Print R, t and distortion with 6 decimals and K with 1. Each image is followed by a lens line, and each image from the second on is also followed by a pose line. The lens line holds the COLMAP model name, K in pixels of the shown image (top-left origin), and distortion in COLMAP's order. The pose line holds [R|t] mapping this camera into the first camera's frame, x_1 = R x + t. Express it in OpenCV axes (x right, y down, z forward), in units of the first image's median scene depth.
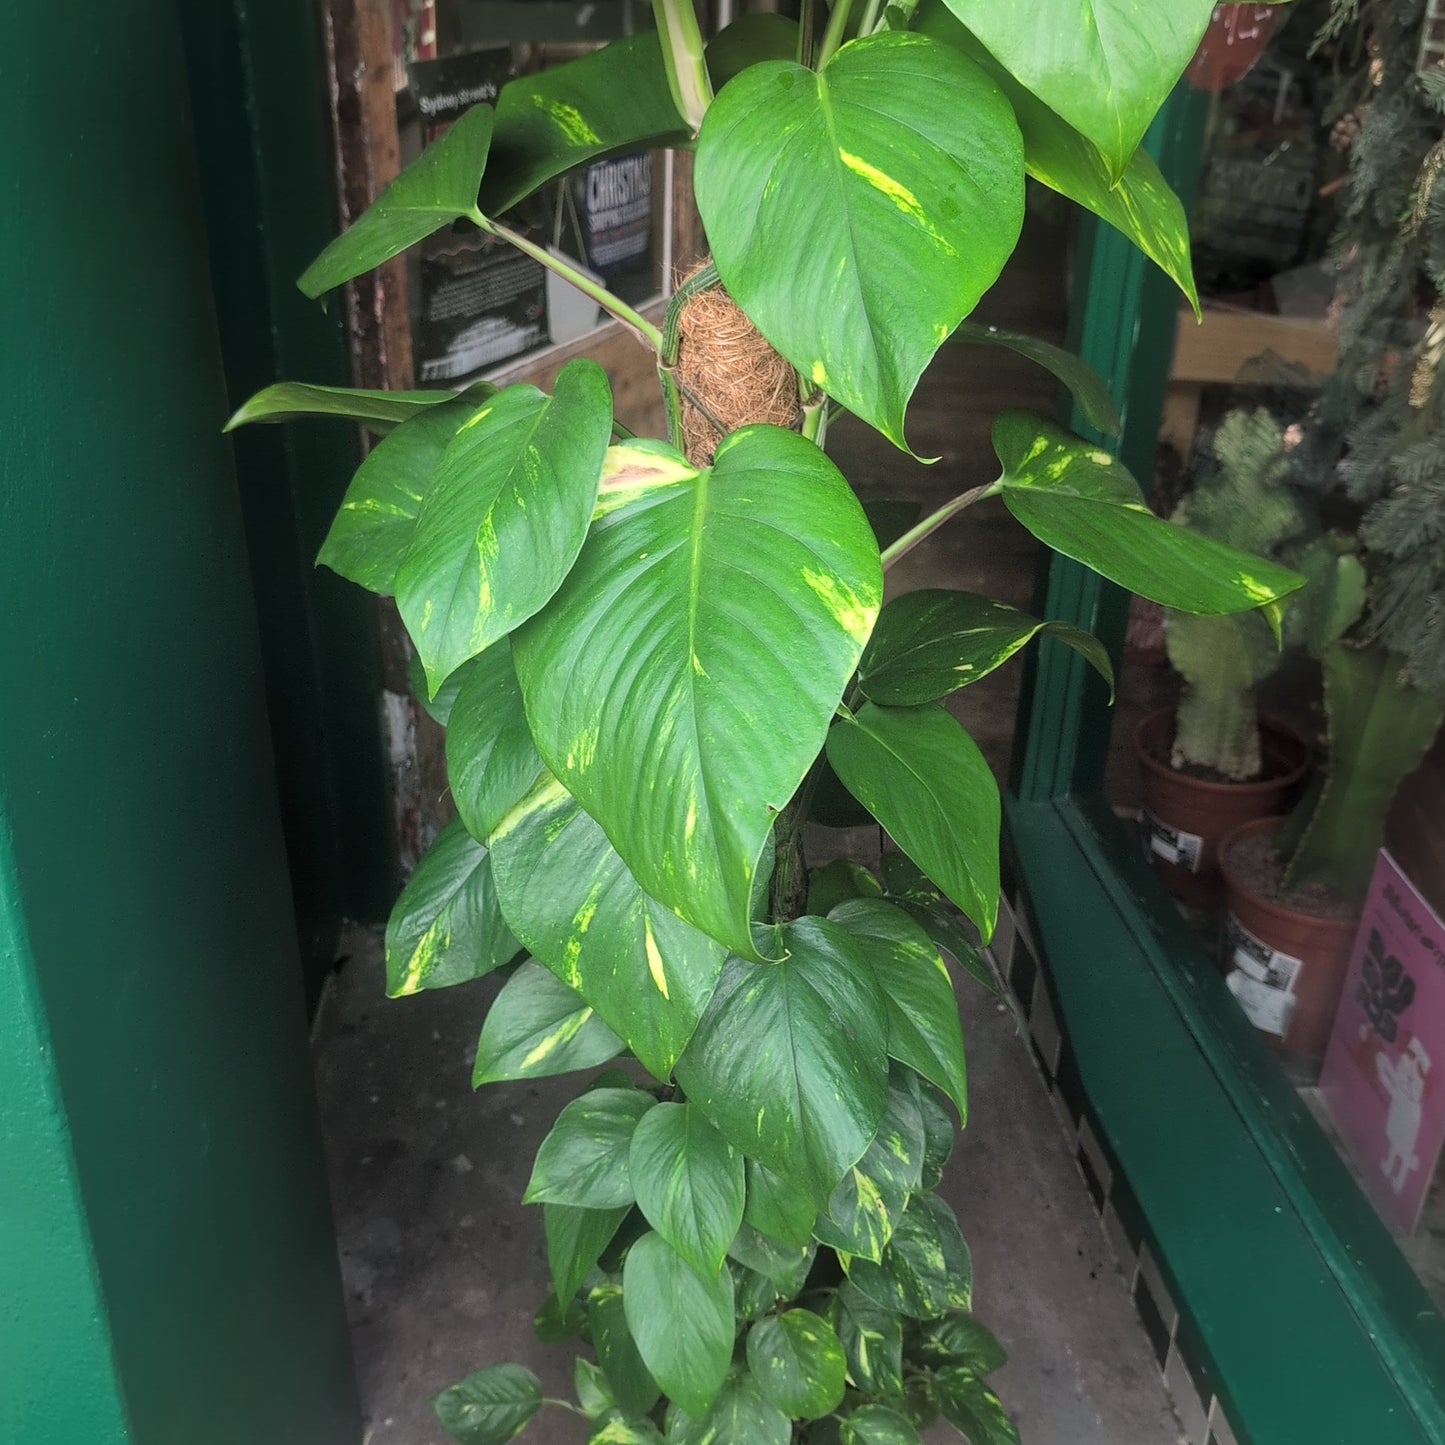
lens RADIAL K [[1767.3, 0, 714.0], [0, 1767.3, 782.1], [0, 0, 1]] dist [-0.001154, -0.010389]
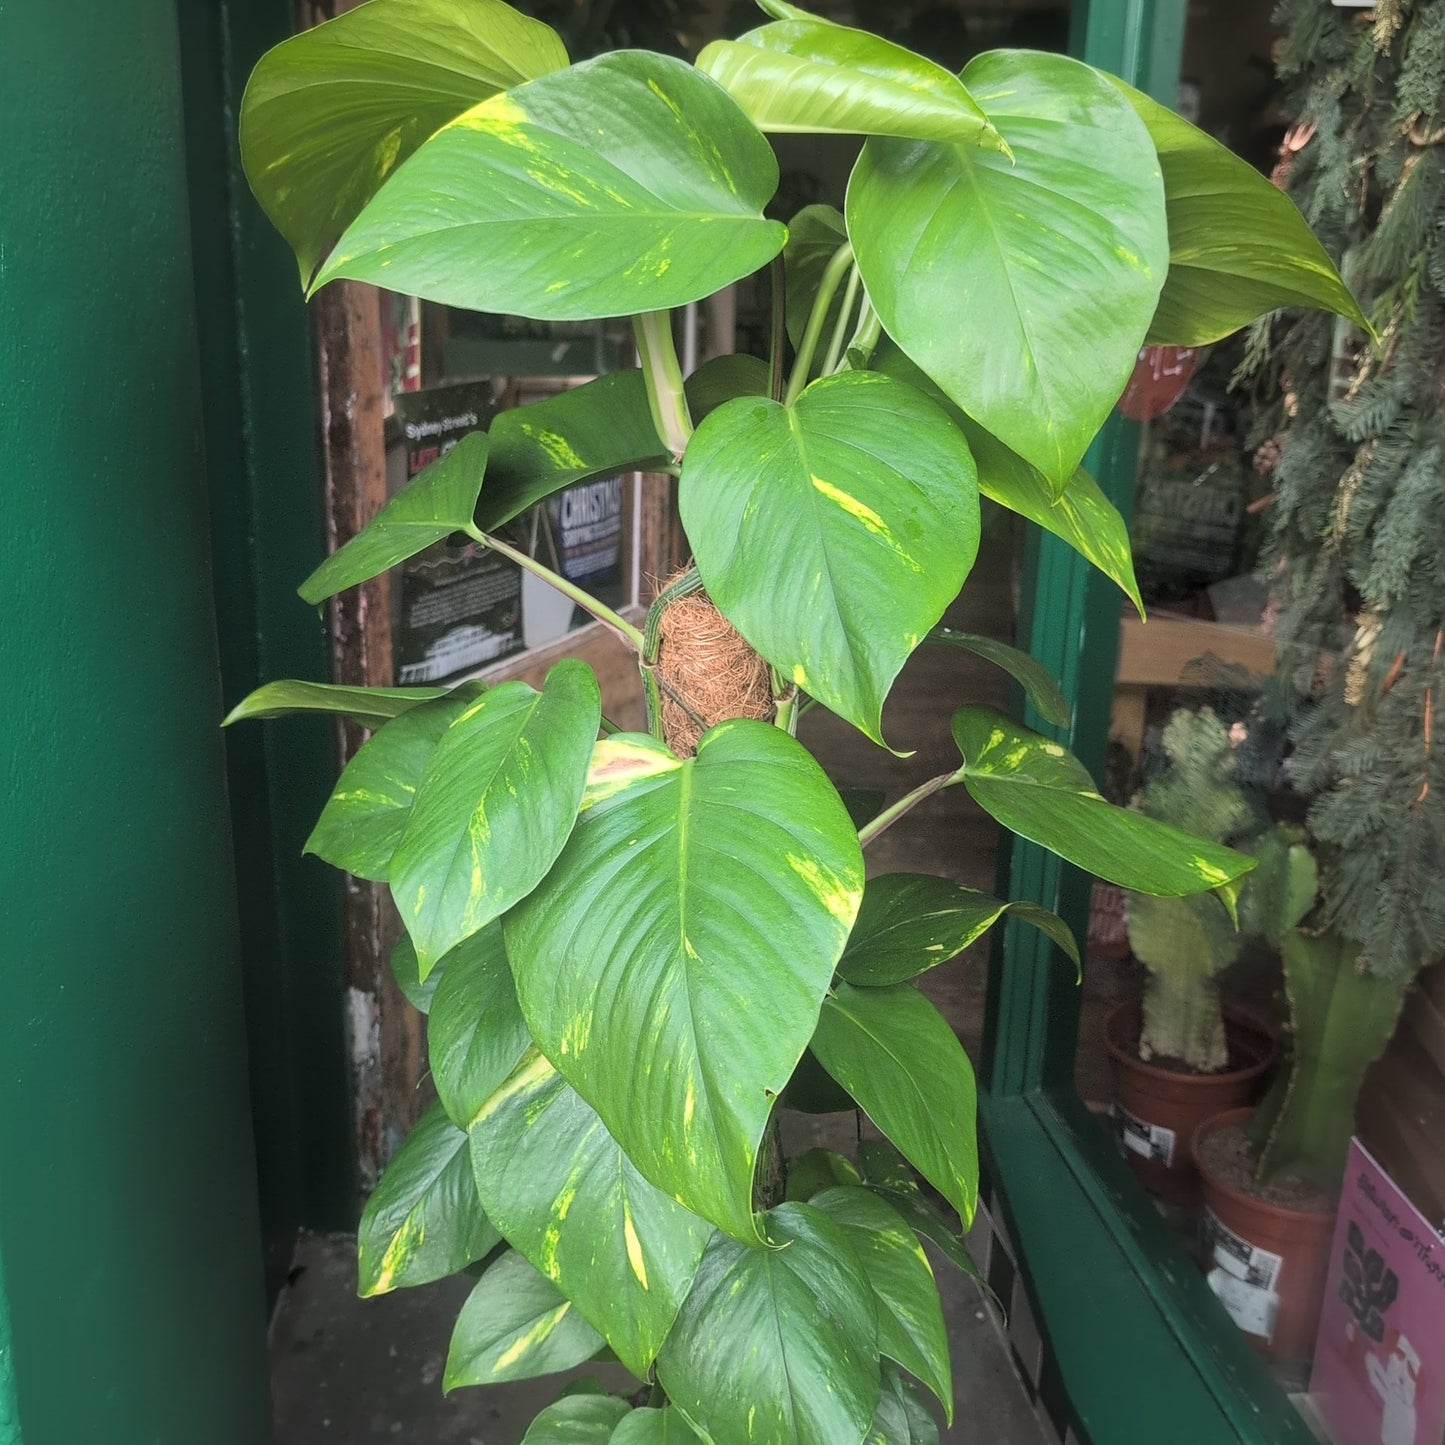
lens RADIAL K [[1781.8, 0, 722.5], [0, 1781.8, 722.5], [0, 0, 1]] dist [-0.004495, 0.007298]
pose [[0.999605, -0.003016, 0.027943, -0.006273], [0.008594, 0.979403, -0.201733, 0.008145], [-0.026759, 0.201893, 0.979042, -0.024785]]
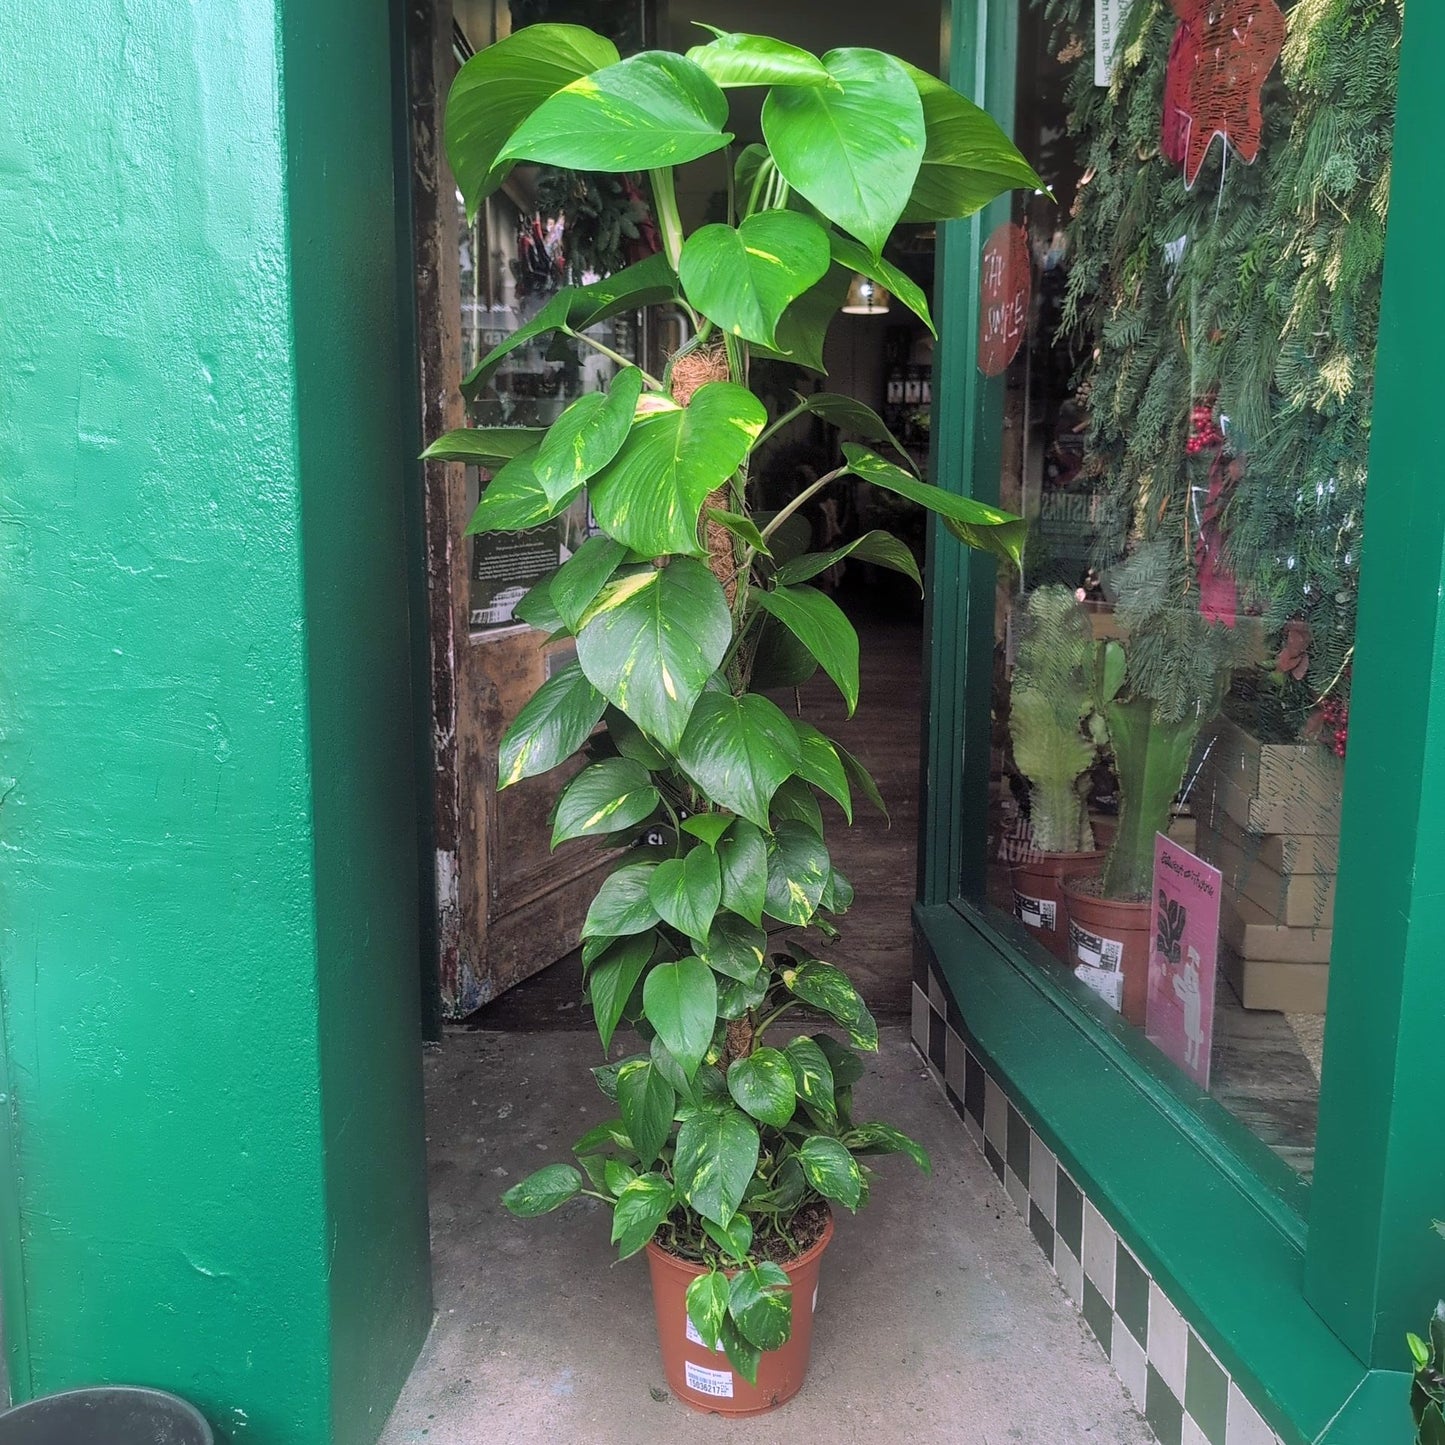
lens RADIAL K [[1849.3, 0, 722.5], [0, 1849.3, 722.5], [0, 0, 1]] dist [0.018041, -0.006644]
pose [[0.999190, -0.025617, 0.031038, -0.021494], [0.034508, 0.942209, -0.333244, 0.469674], [-0.020708, 0.334045, 0.942330, -0.468830]]
